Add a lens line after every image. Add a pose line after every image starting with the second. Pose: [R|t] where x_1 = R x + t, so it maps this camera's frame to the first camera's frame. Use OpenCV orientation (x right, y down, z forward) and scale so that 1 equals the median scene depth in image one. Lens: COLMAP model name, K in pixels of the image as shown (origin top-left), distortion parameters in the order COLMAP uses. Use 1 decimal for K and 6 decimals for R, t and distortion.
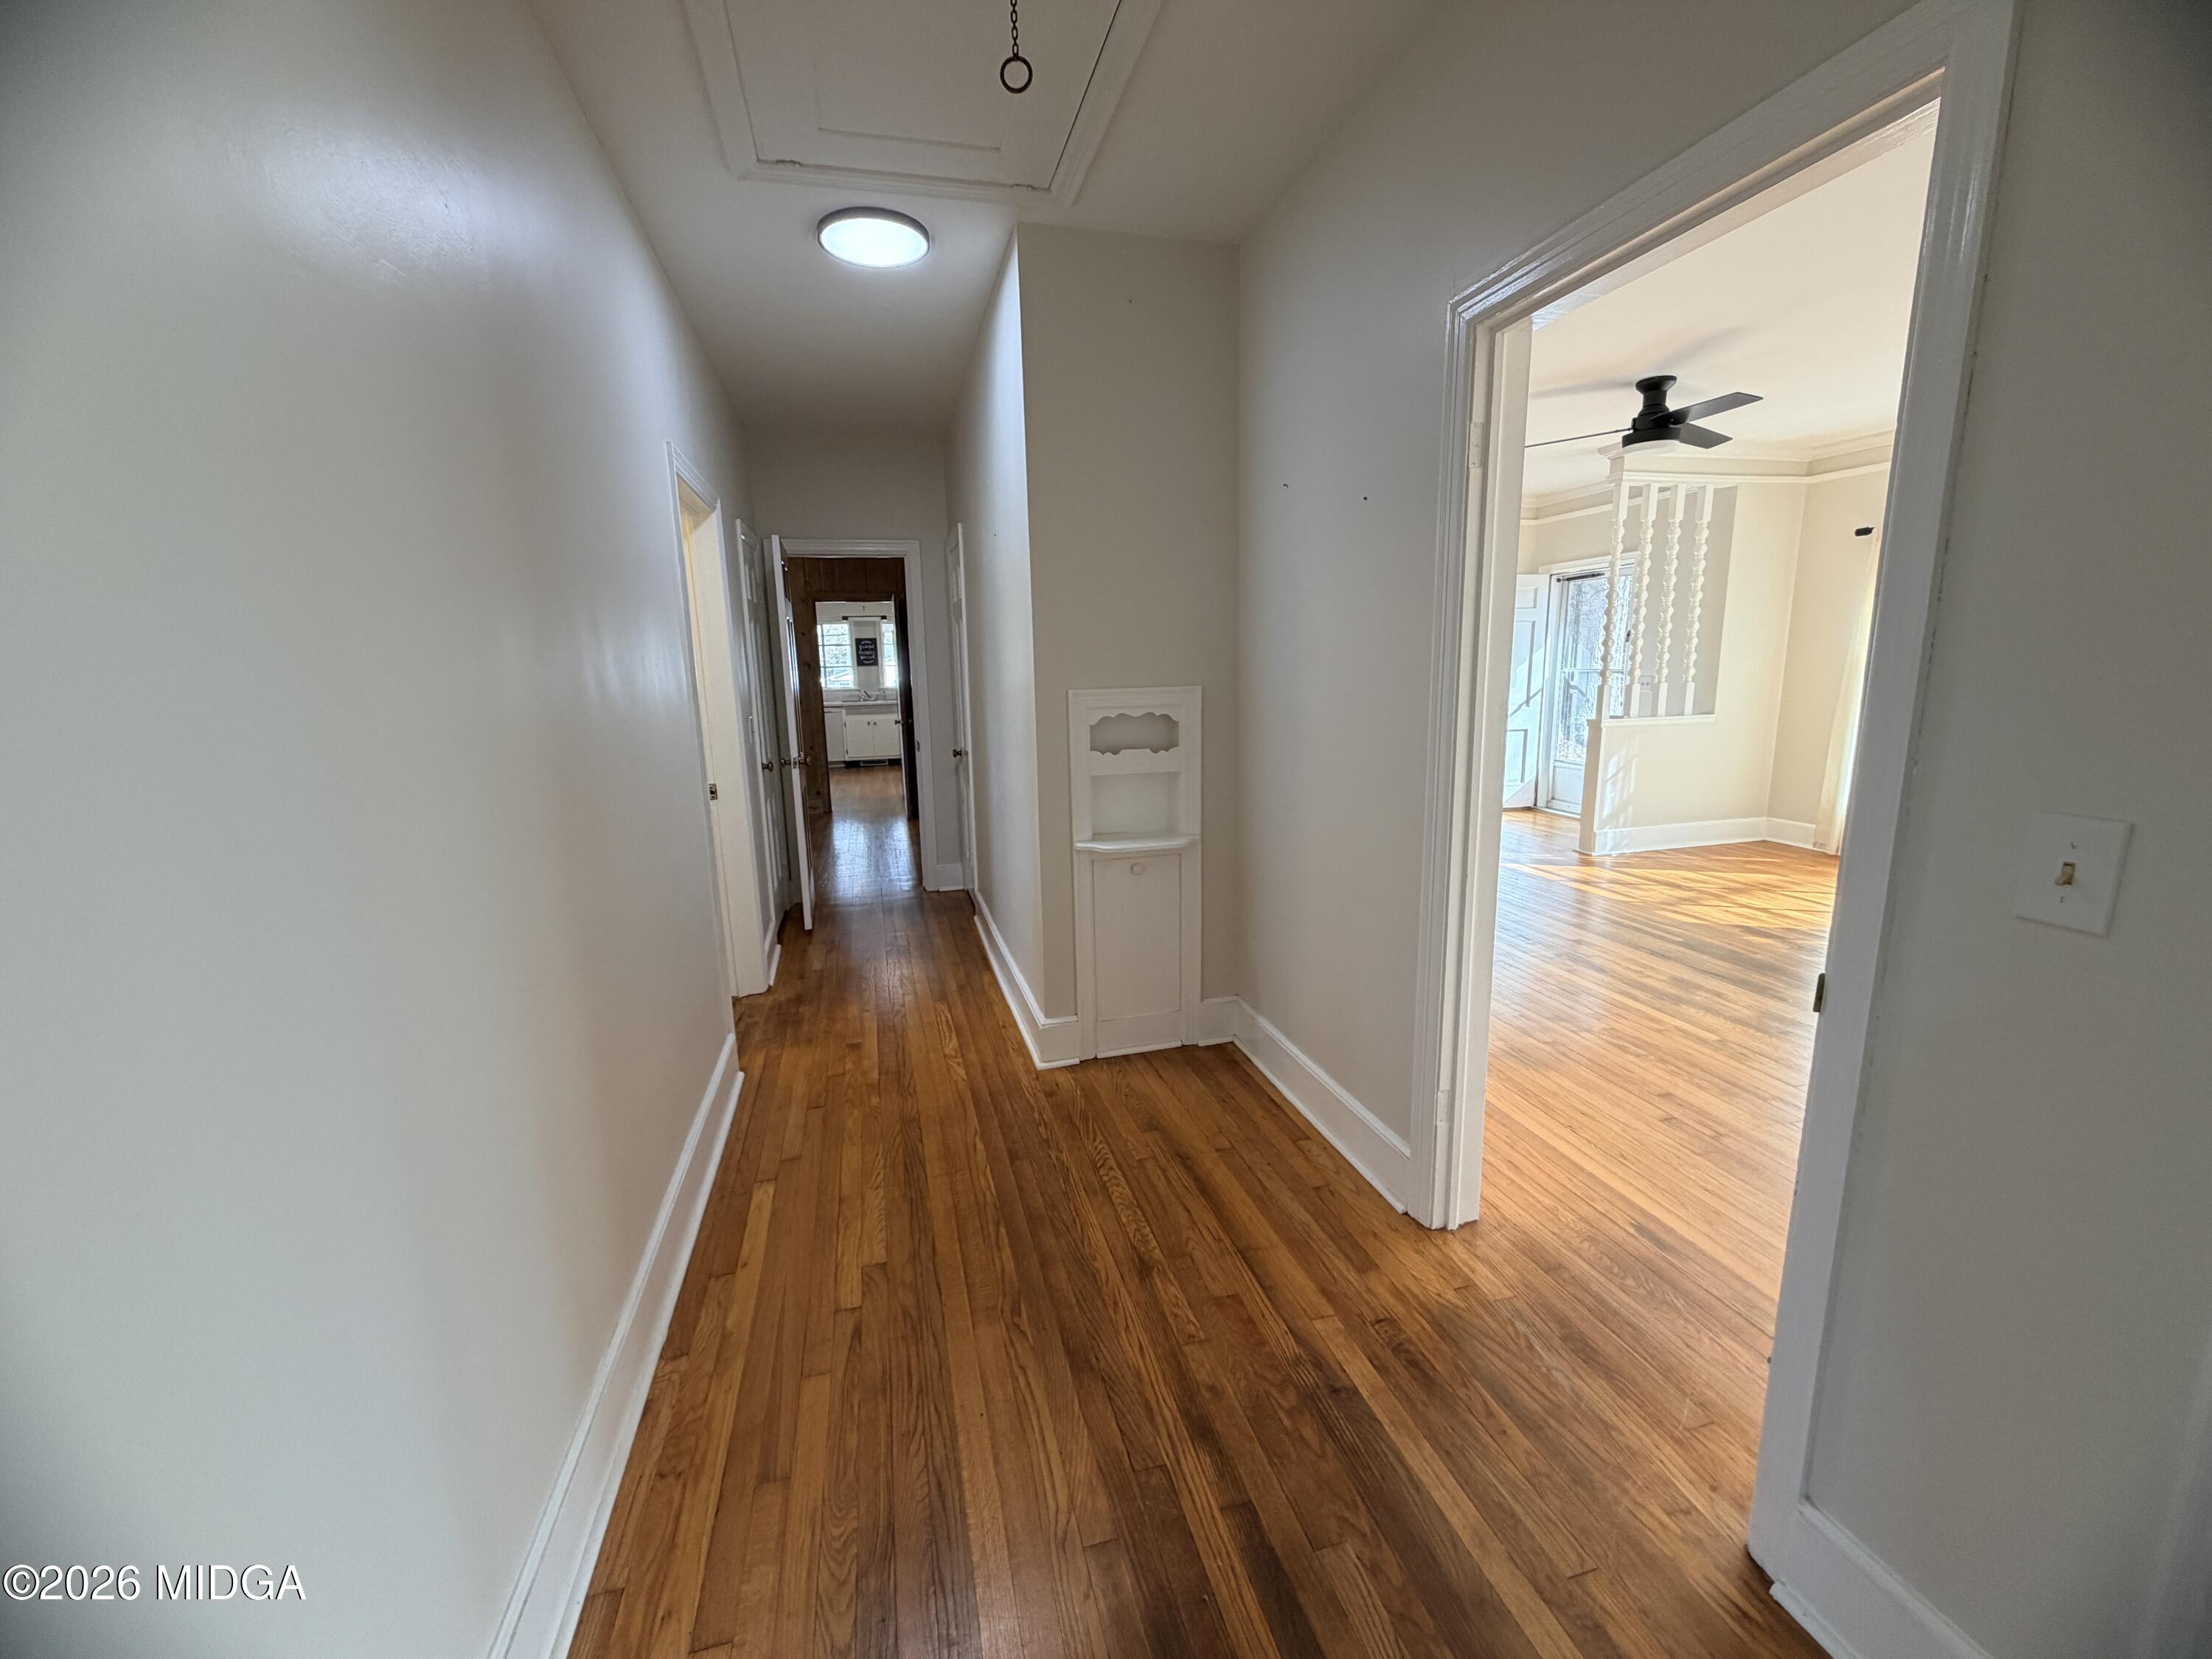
lens RADIAL K [[879.3, 0, 1097.7], [0, 879.3, 827.6], [0, 0, 1]] dist [-0.001217, 0.000537]
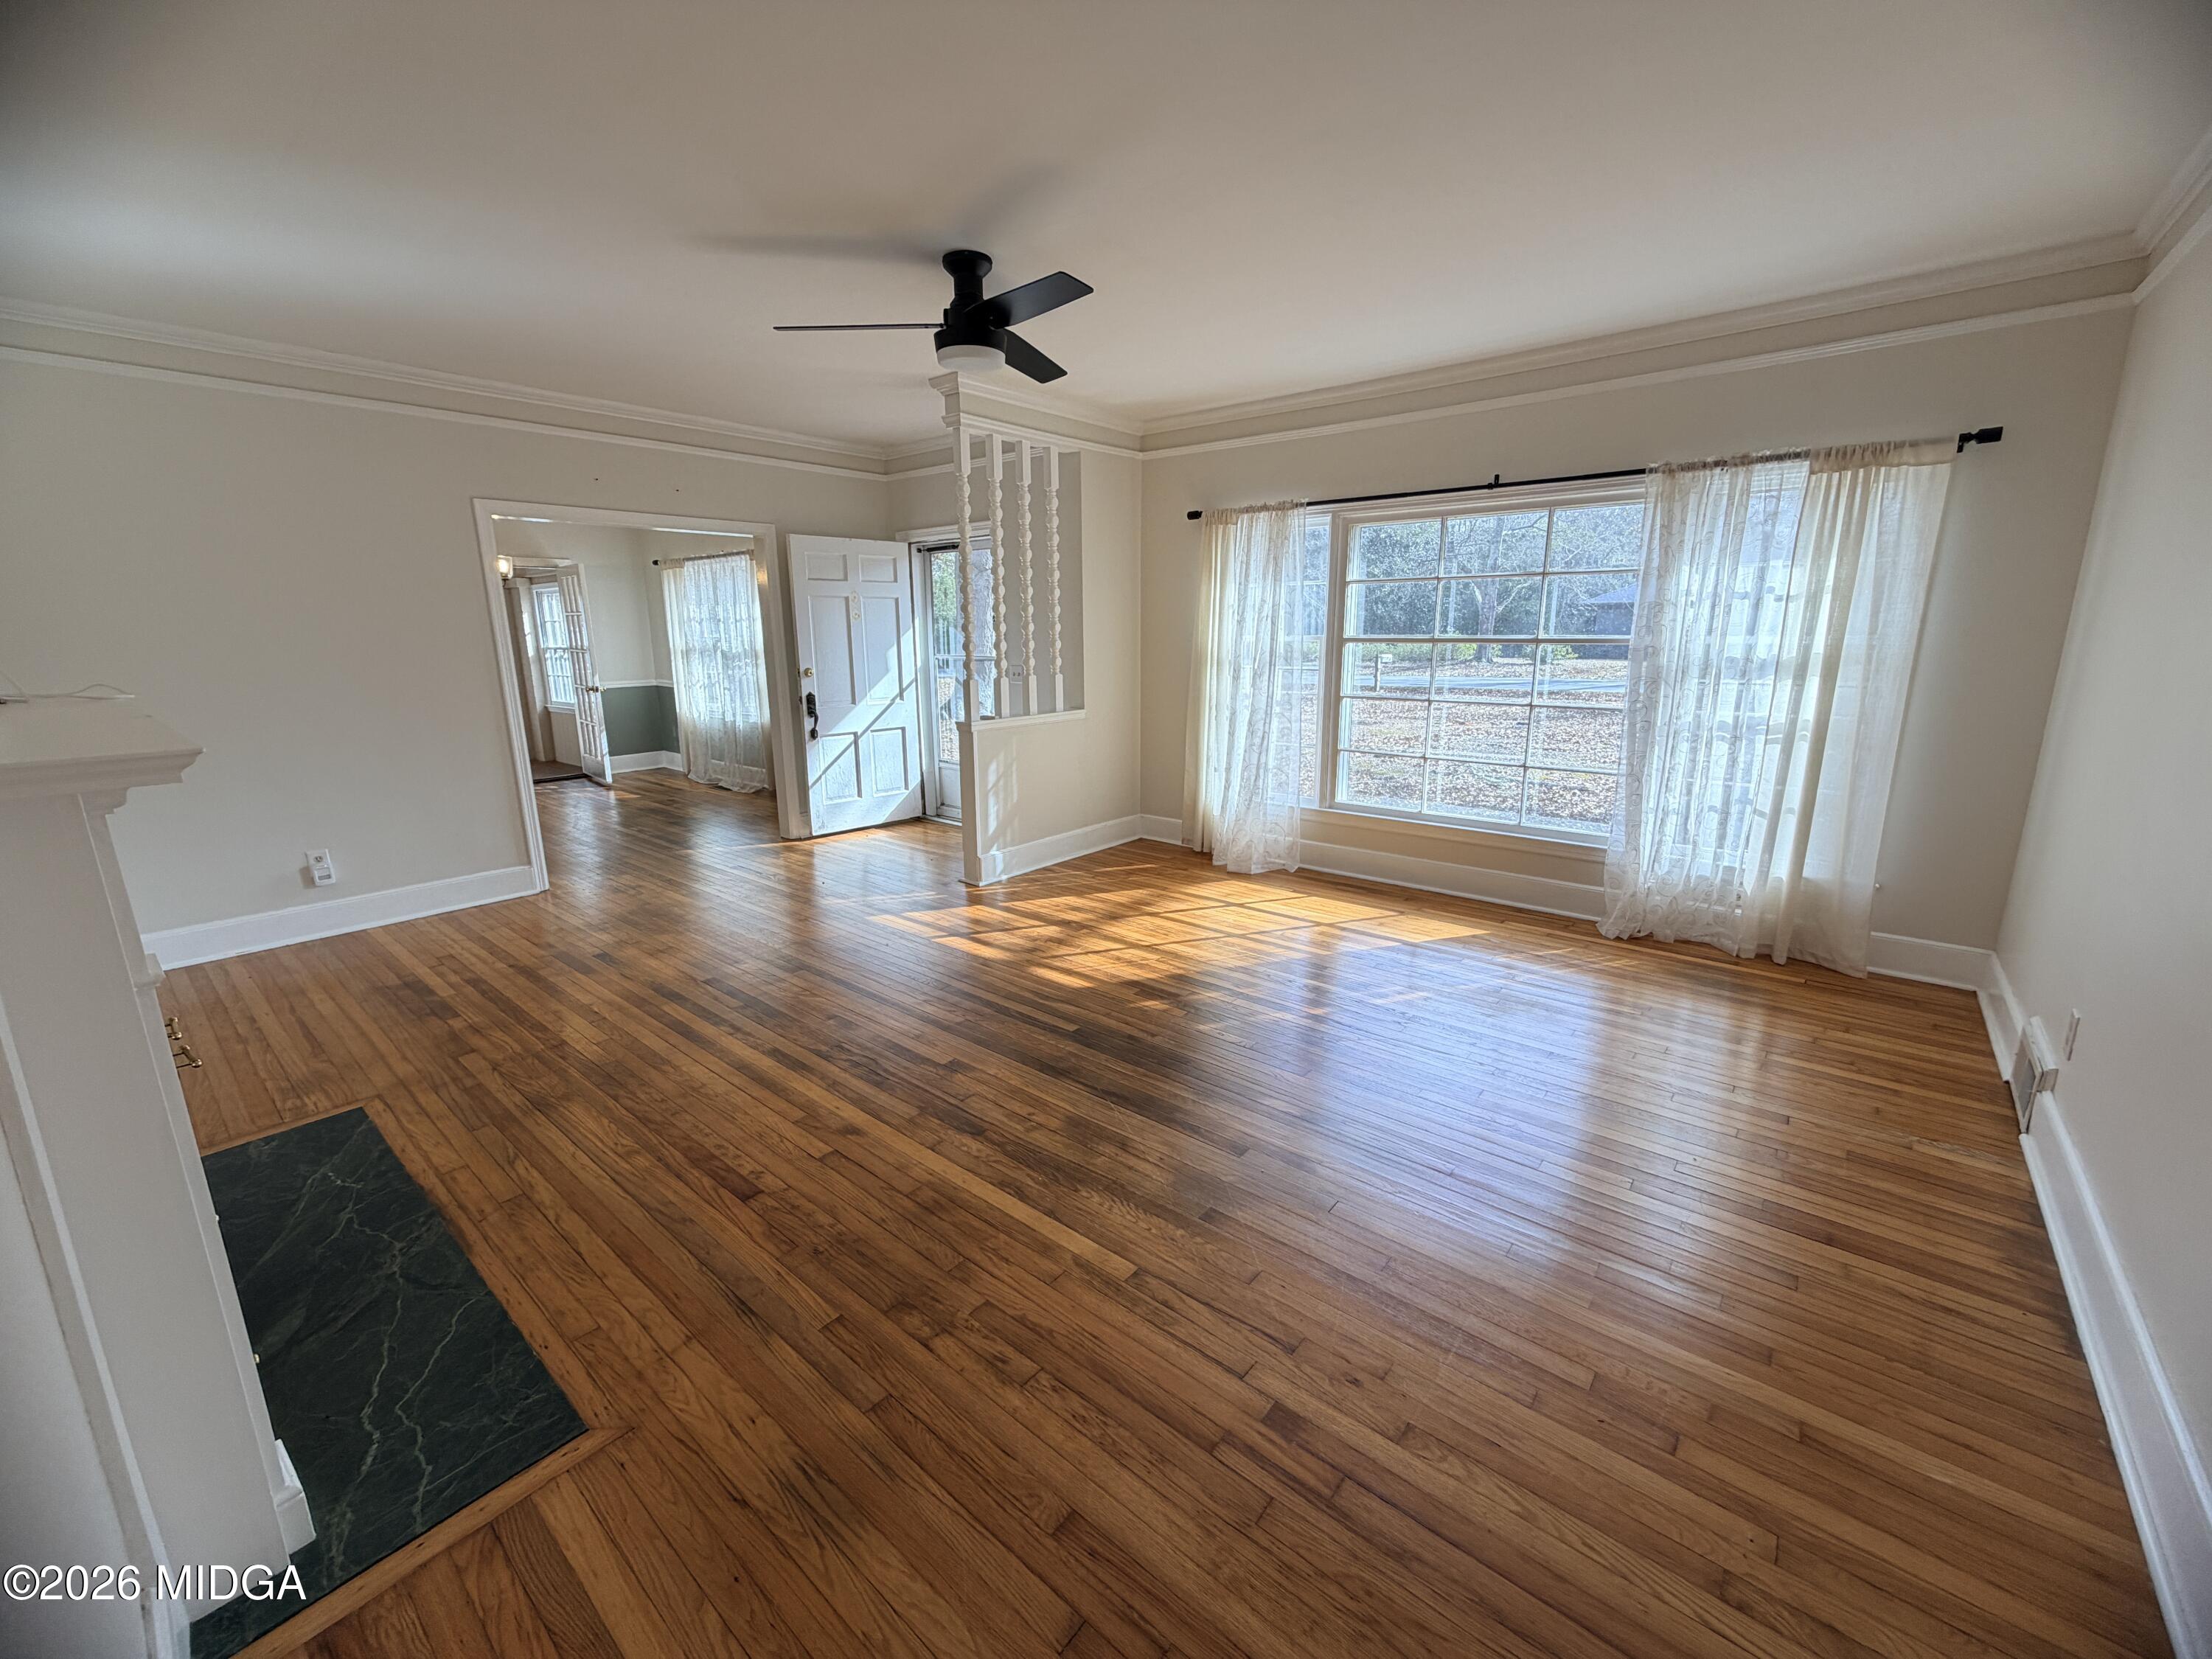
lens RADIAL K [[879.3, 0, 1098.2], [0, 879.3, 821.7], [0, 0, 1]] dist [-0.001217, 0.000537]
pose [[0.814460, -0.110068, 0.569685, 0.192169], [0.097030, 0.993853, 0.053301, -0.062427], [-0.572050, 0.011865, 0.820133, 0.261218]]
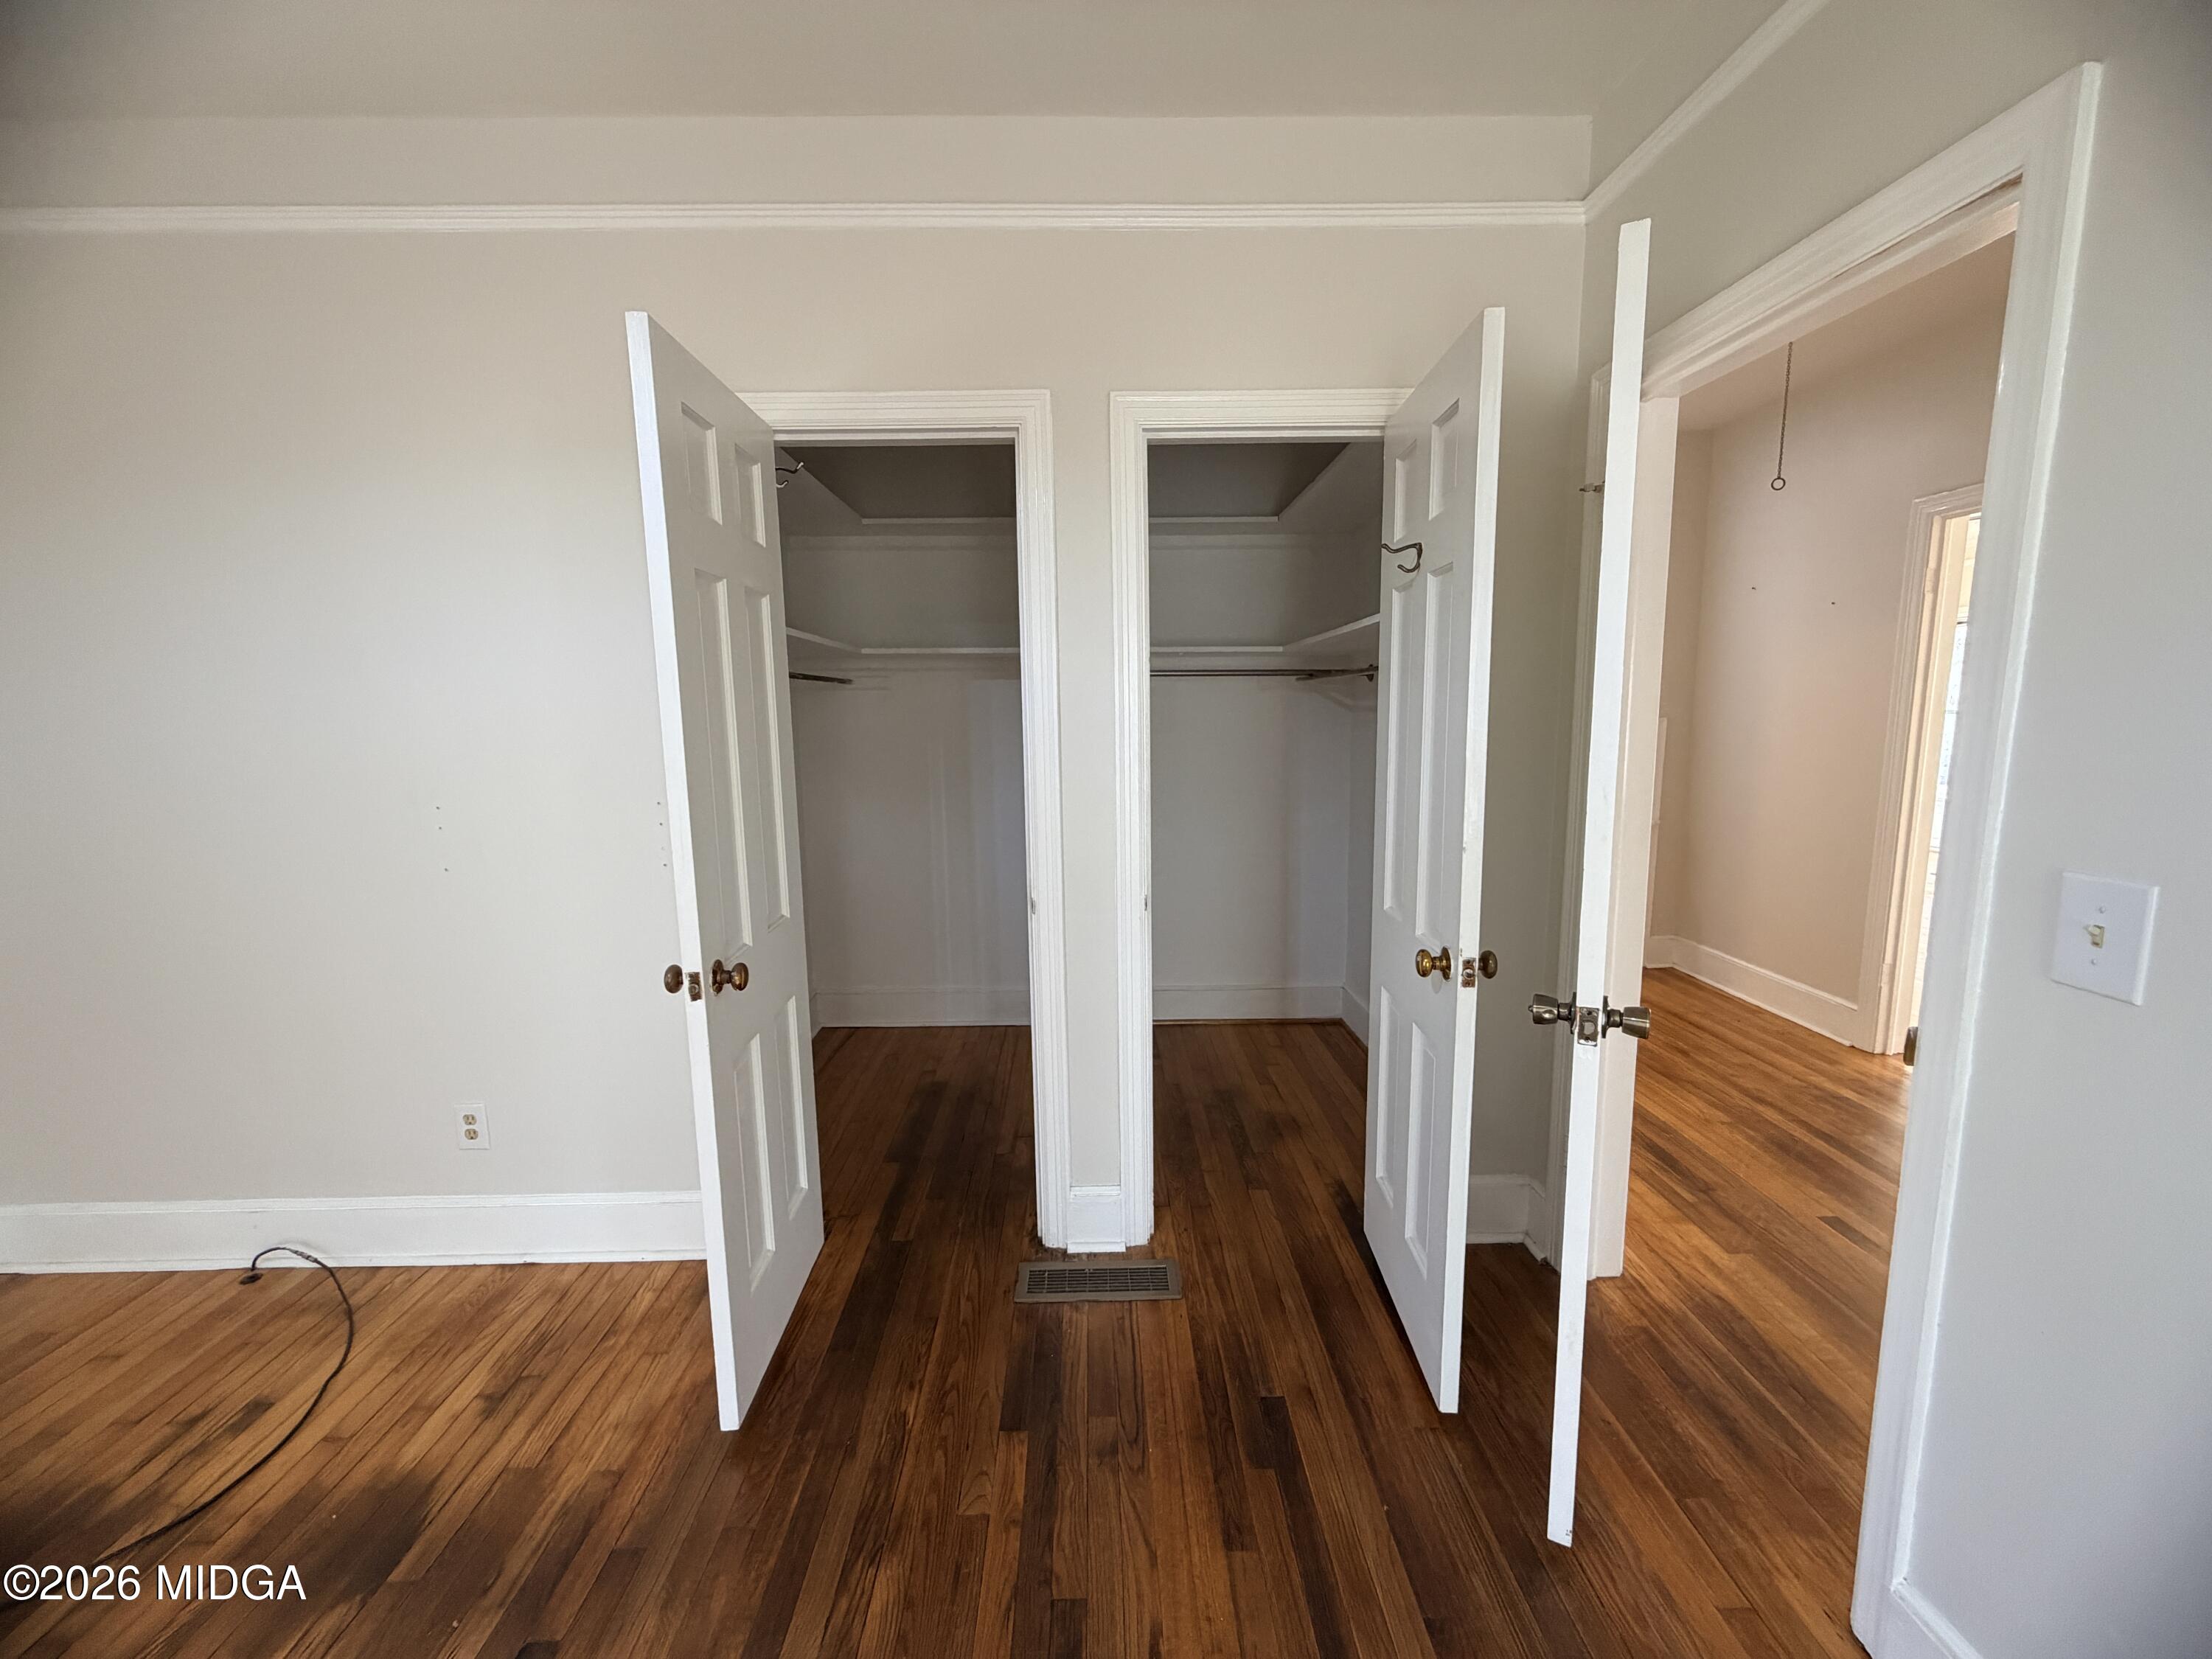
lens RADIAL K [[879.3, 0, 1103.6], [0, 879.3, 820.6], [0, 0, 1]] dist [-0.001217, 0.000537]
pose [[0.971912, 0.046572, -0.230689, -0.955597], [-0.056026, 0.997830, -0.034597, 0.247989], [0.228577, 0.046550, 0.972412, -1.354535]]
